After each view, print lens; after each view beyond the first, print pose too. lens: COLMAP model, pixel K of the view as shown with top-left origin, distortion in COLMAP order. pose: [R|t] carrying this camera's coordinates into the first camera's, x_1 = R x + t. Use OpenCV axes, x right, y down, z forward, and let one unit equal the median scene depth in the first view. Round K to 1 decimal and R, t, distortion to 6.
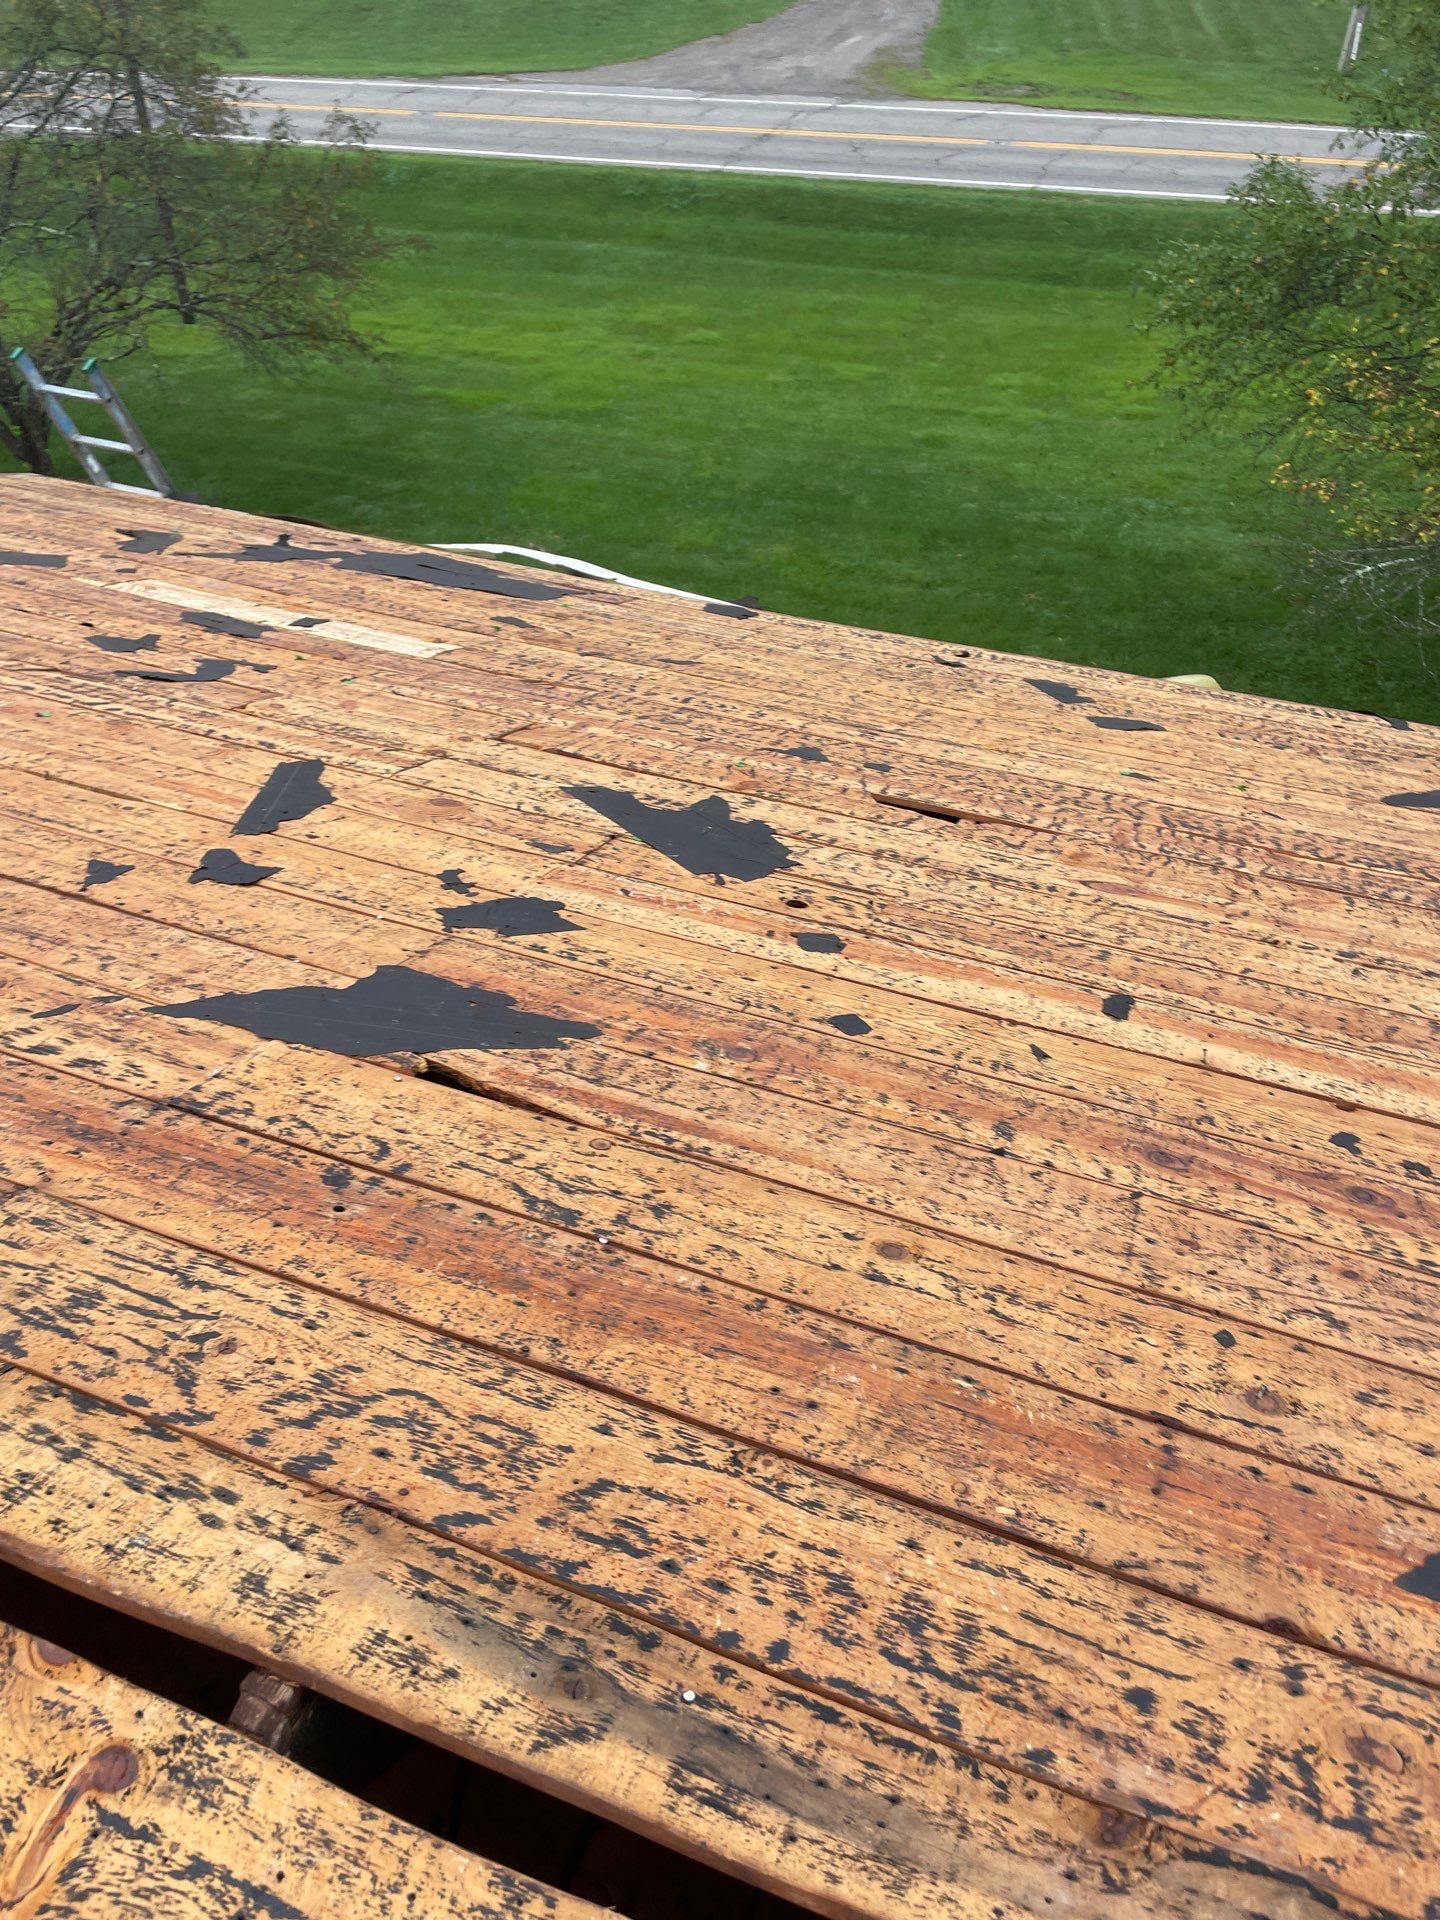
lens RADIAL K [[1483.6, 0, 720.0], [0, 1483.6, 960.0], [0, 0, 1]] dist [0.086744, -0.132245]
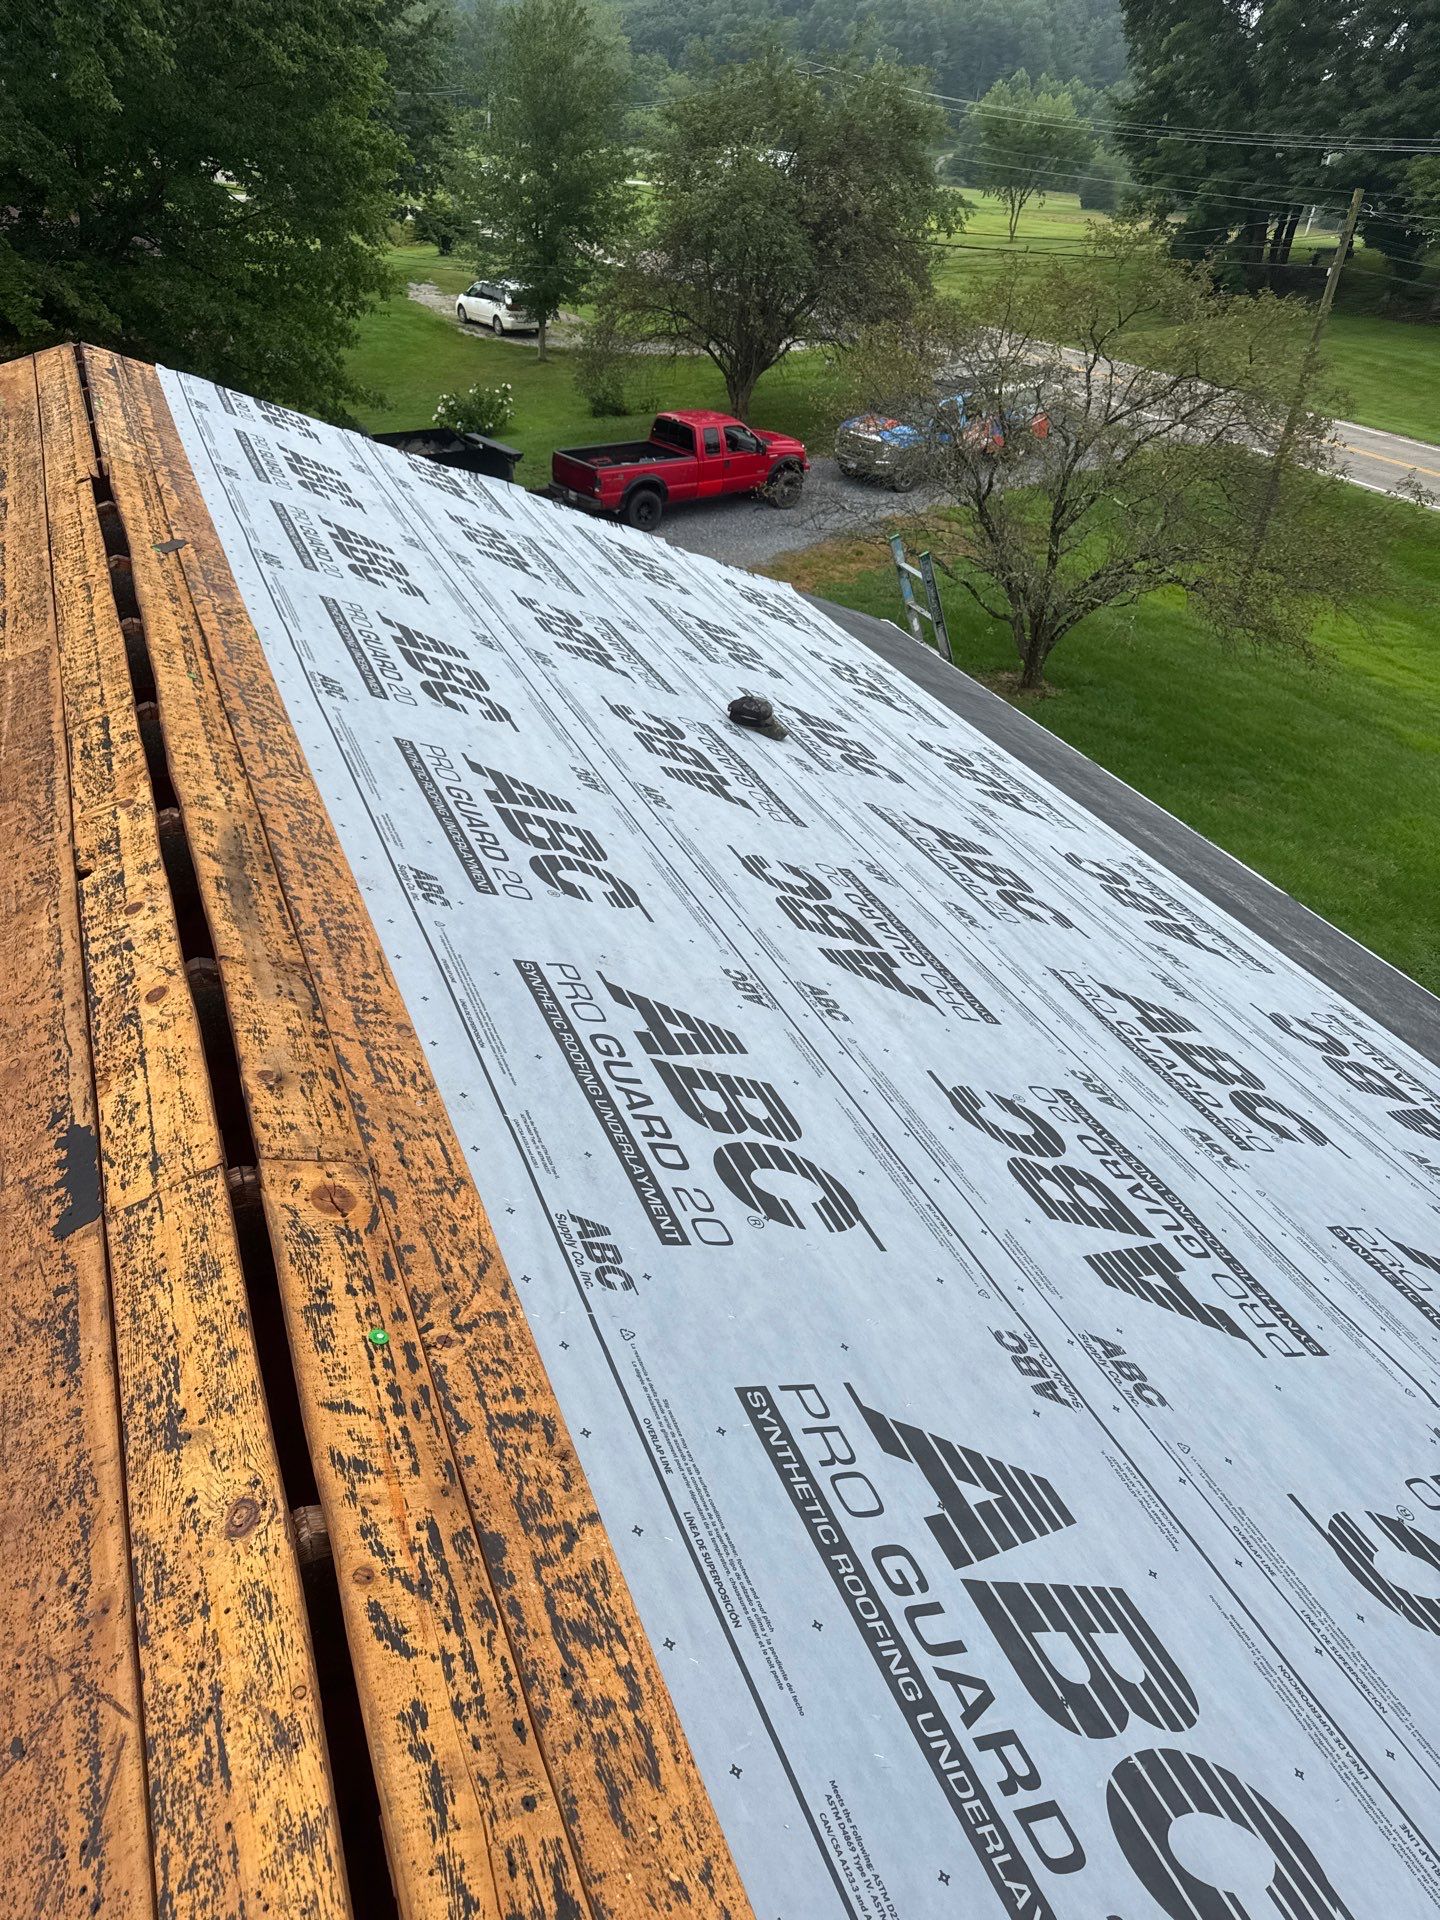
lens RADIAL K [[1568.5, 0, 720.0], [0, 1568.5, 960.0], [0, 0, 1]] dist [-0.004296, -0.004019]
pose [[0.680891, 0.394465, -0.617077, 0.491158], [-0.510736, 0.859623, -0.014042, 0.052900], [0.524915, 0.324725, 0.786777, -0.142359]]
